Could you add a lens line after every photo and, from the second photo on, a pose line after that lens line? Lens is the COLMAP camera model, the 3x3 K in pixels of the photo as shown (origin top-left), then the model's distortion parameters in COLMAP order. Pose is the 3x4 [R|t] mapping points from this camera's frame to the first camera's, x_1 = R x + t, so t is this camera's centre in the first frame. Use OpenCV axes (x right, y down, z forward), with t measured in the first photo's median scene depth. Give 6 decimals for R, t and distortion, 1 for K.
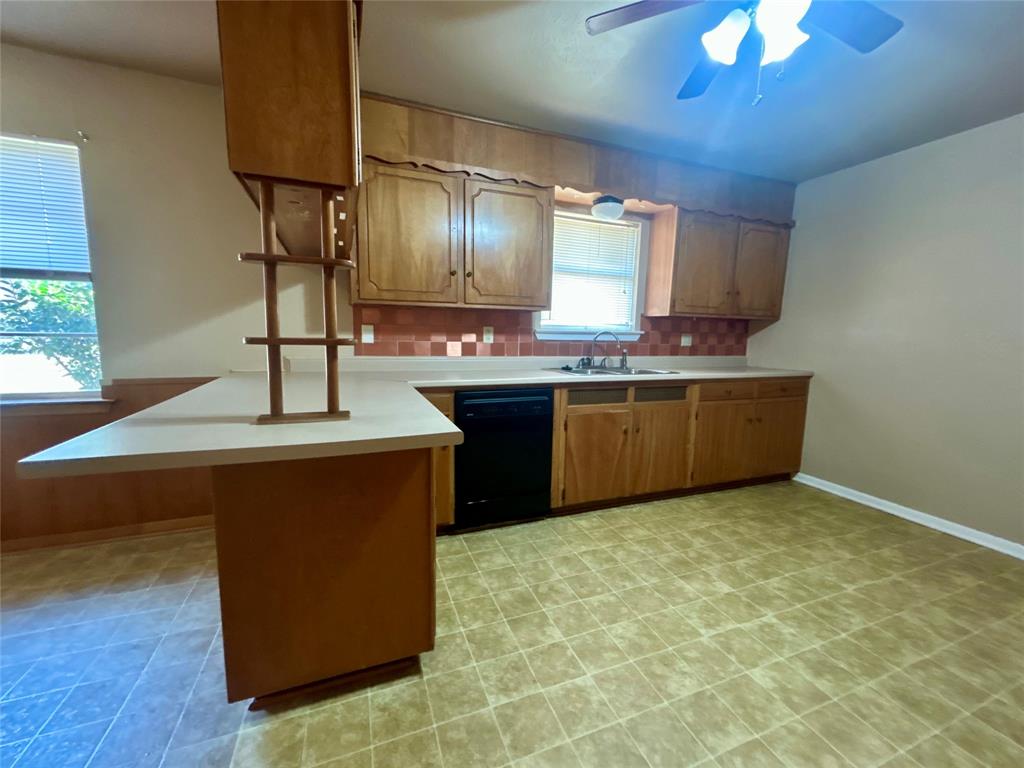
lens RADIAL K [[410.1, 0, 519.6], [0, 410.1, 381.3], [0, 0, 1]] dist [-0.002070, 0.000734]
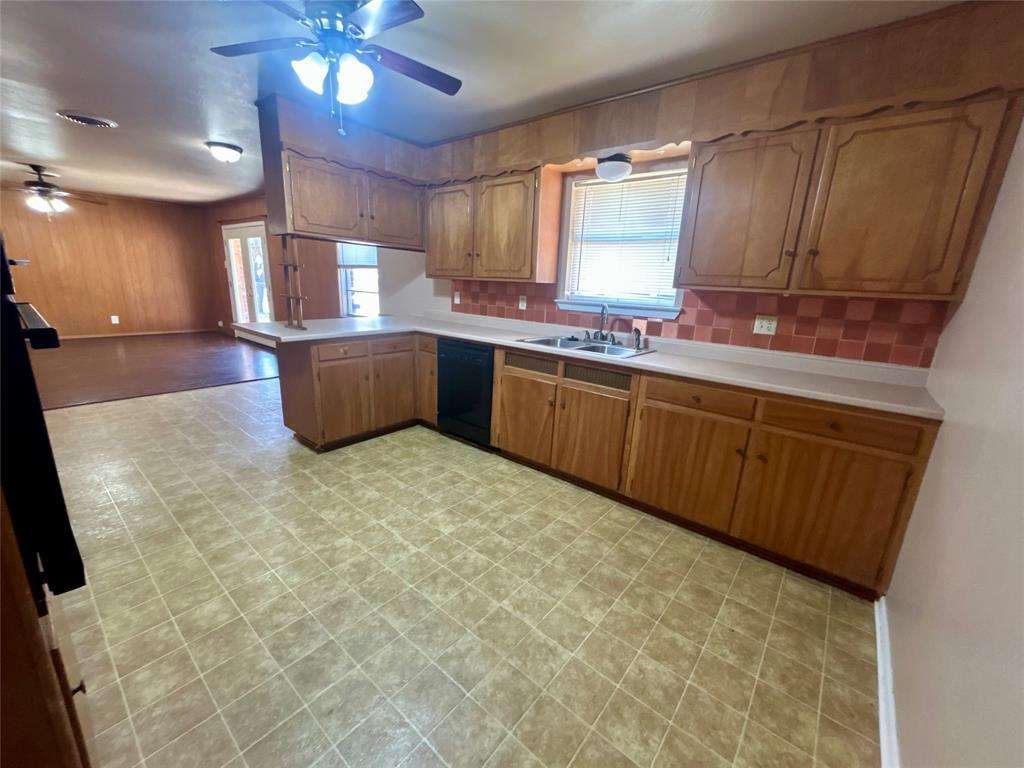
lens RADIAL K [[410.1, 0, 509.4], [0, 410.1, 382.9], [0, 0, 1]] dist [-0.002070, 0.000734]
pose [[0.489967, 0.210750, -0.845882, 1.142928], [-0.138801, 0.976818, 0.162974, -0.085327], [0.860620, 0.037558, 0.507861, 0.426625]]
